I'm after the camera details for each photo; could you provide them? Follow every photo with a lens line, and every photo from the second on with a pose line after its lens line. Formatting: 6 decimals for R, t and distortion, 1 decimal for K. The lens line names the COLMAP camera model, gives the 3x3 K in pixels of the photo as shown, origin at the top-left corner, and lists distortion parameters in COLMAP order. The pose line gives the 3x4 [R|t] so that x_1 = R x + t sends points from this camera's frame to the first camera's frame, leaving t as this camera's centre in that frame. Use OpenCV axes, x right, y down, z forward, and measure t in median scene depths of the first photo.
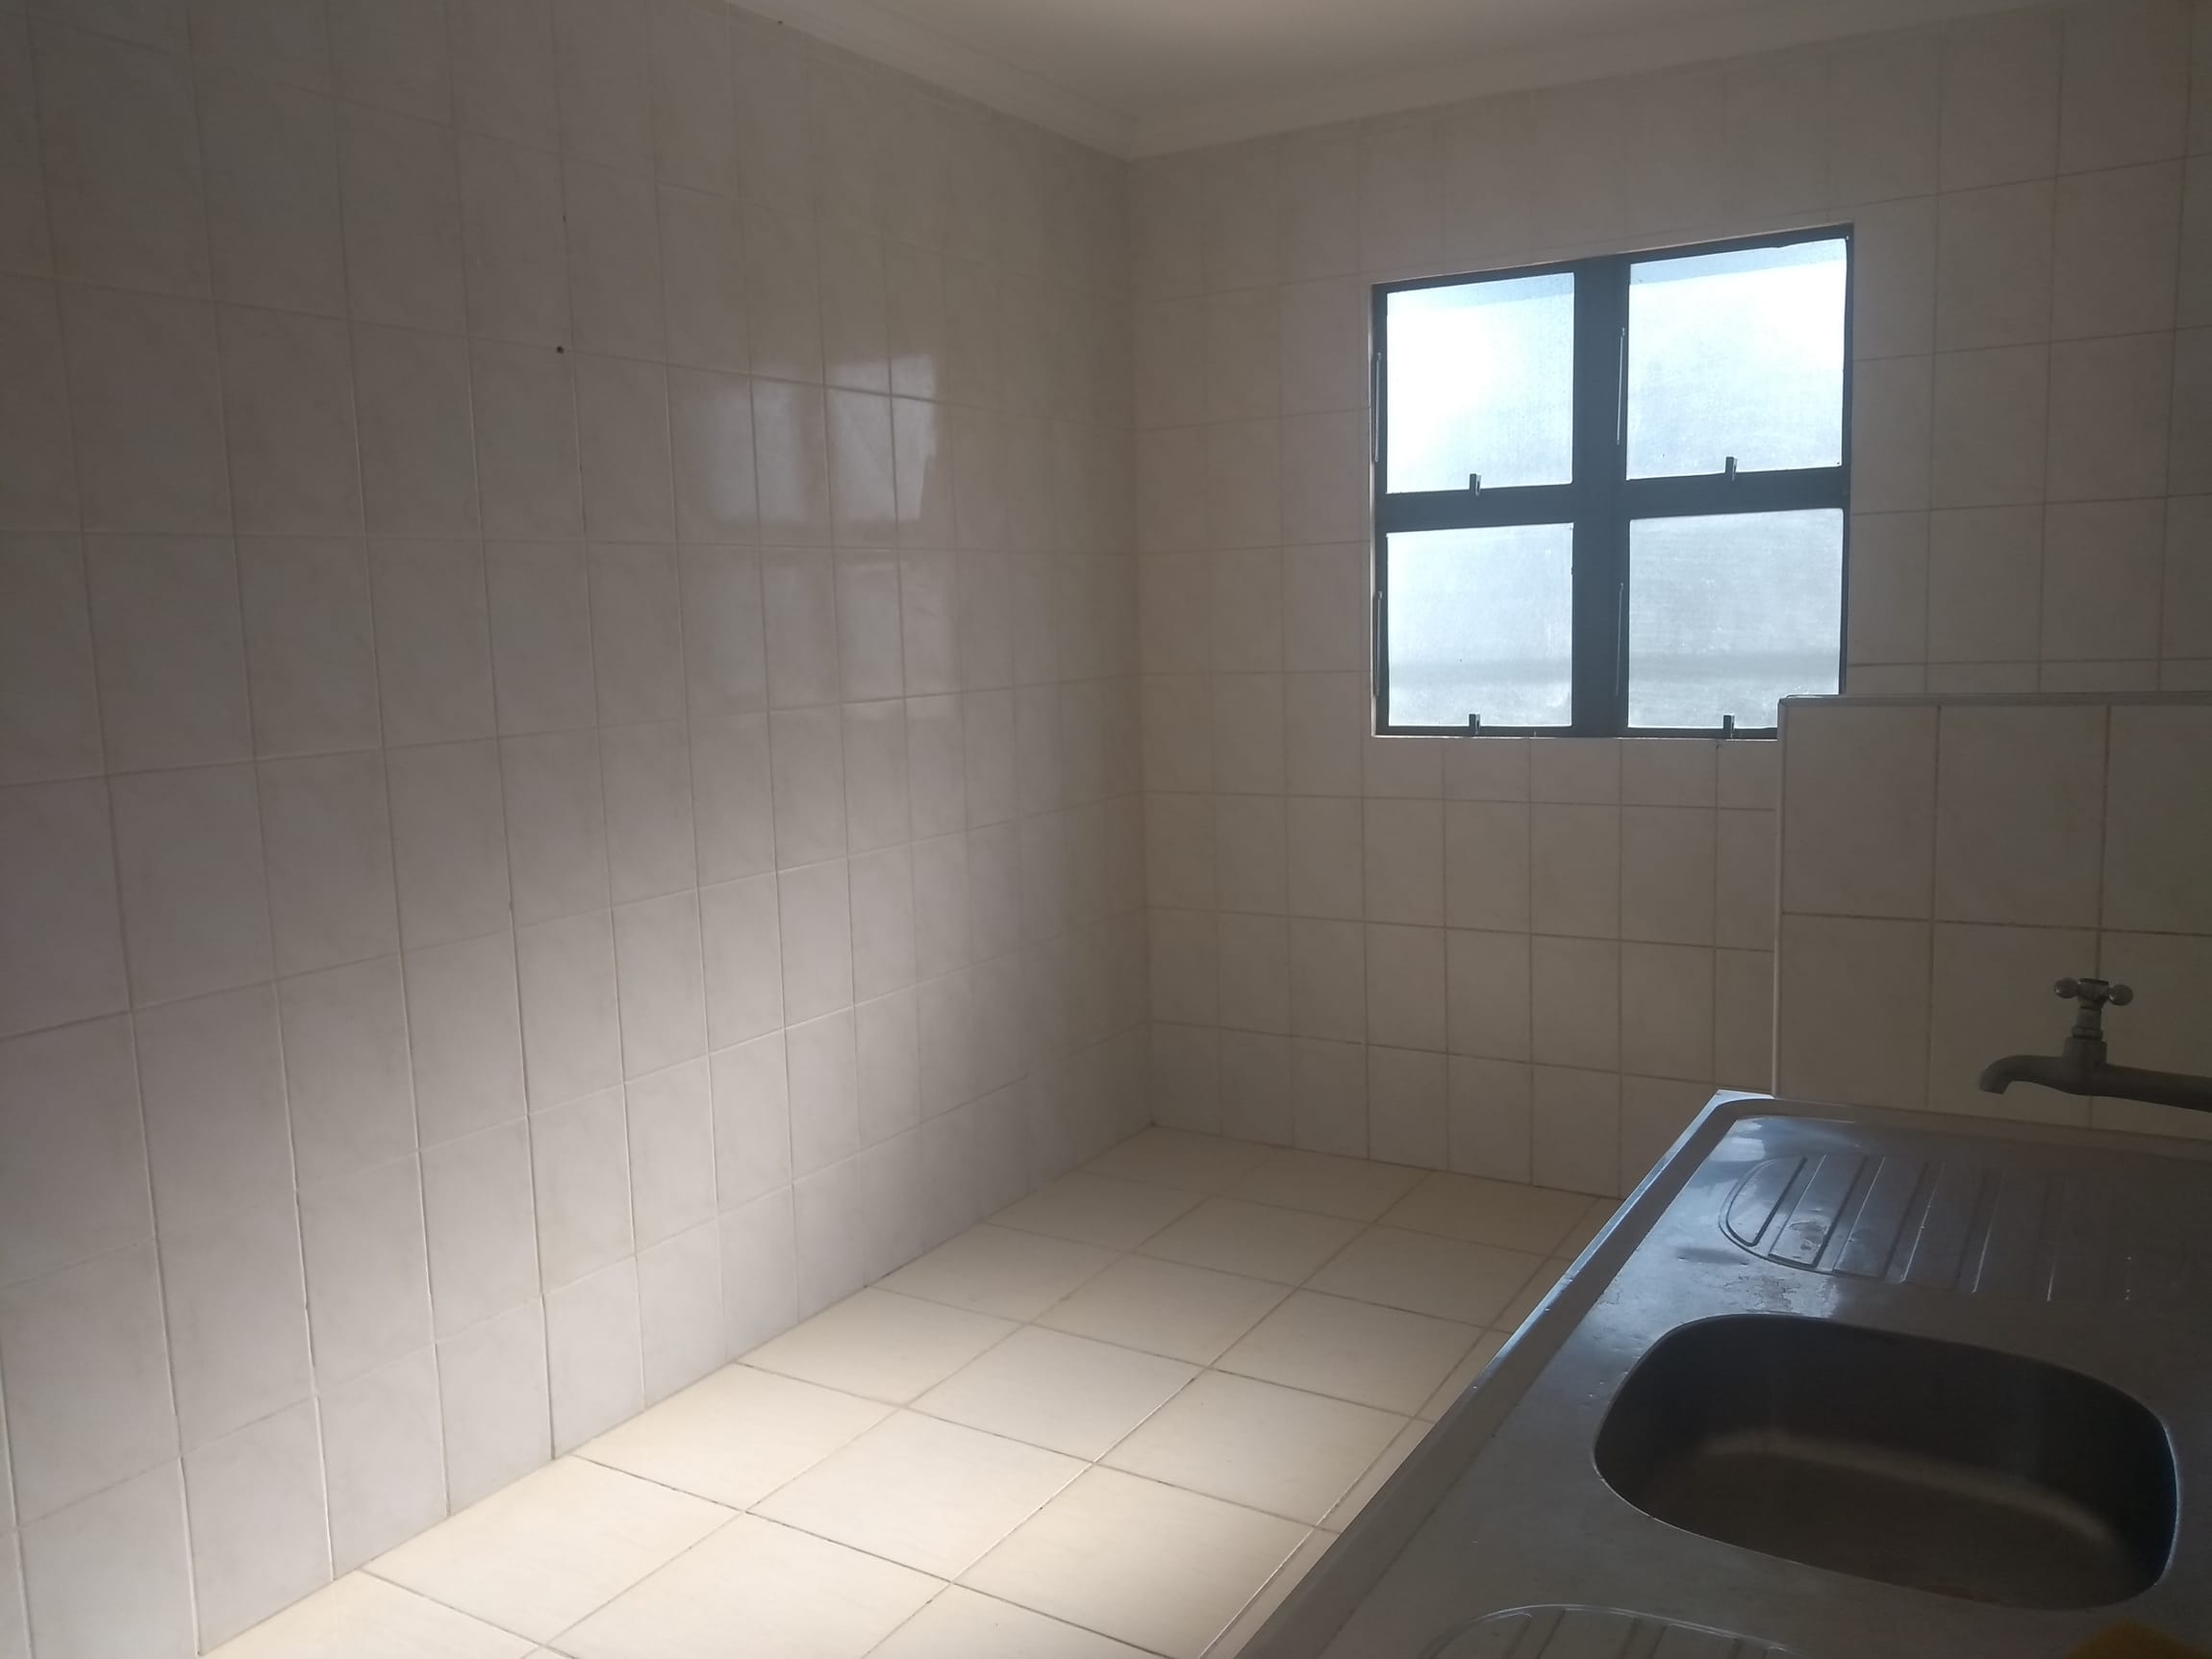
lens RADIAL K [[1682.7, 0, 1115.5], [0, 1682.7, 832.5], [0, 0, 1]] dist [-0.007246, -0.024769]
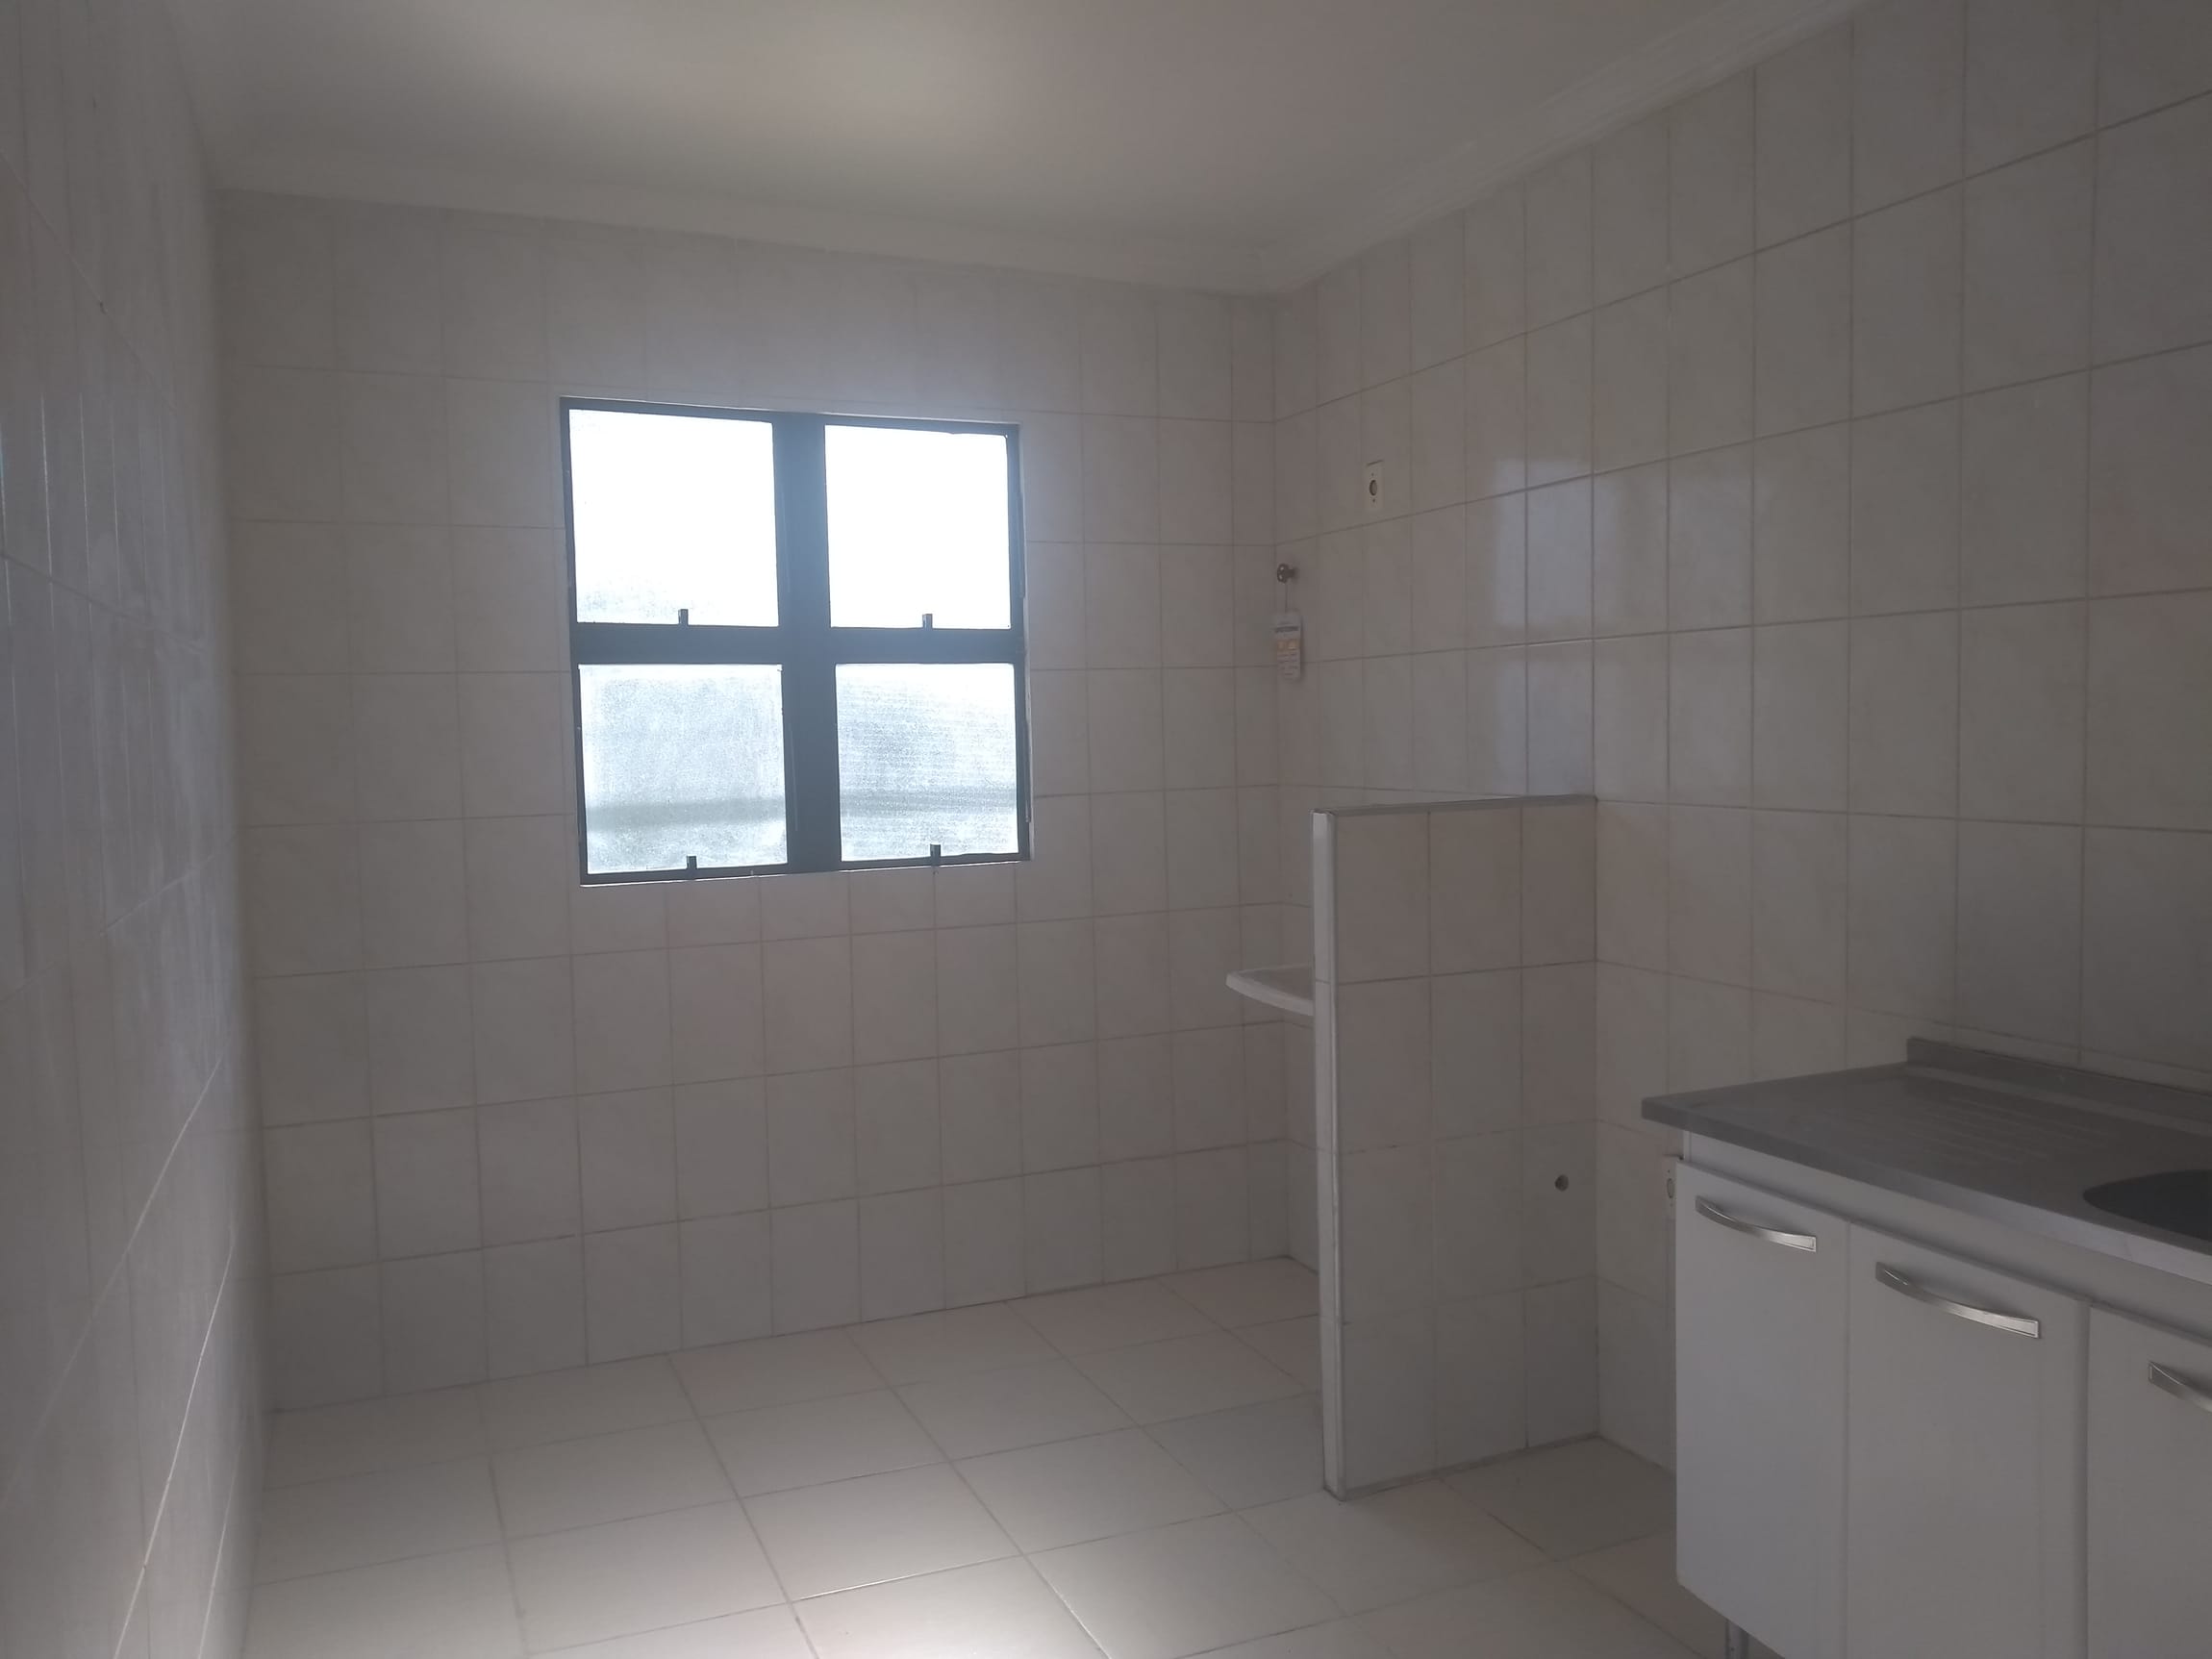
lens RADIAL K [[1682.7, 0, 1120.0], [0, 1682.7, 823.1], [0, 0, 1]] dist [-0.007246, -0.024769]
pose [[0.563698, -0.025100, 0.825600, -0.458411], [0.108151, 0.993176, -0.043648, -0.021832], [-0.818870, 0.113894, 0.562566, 0.268054]]
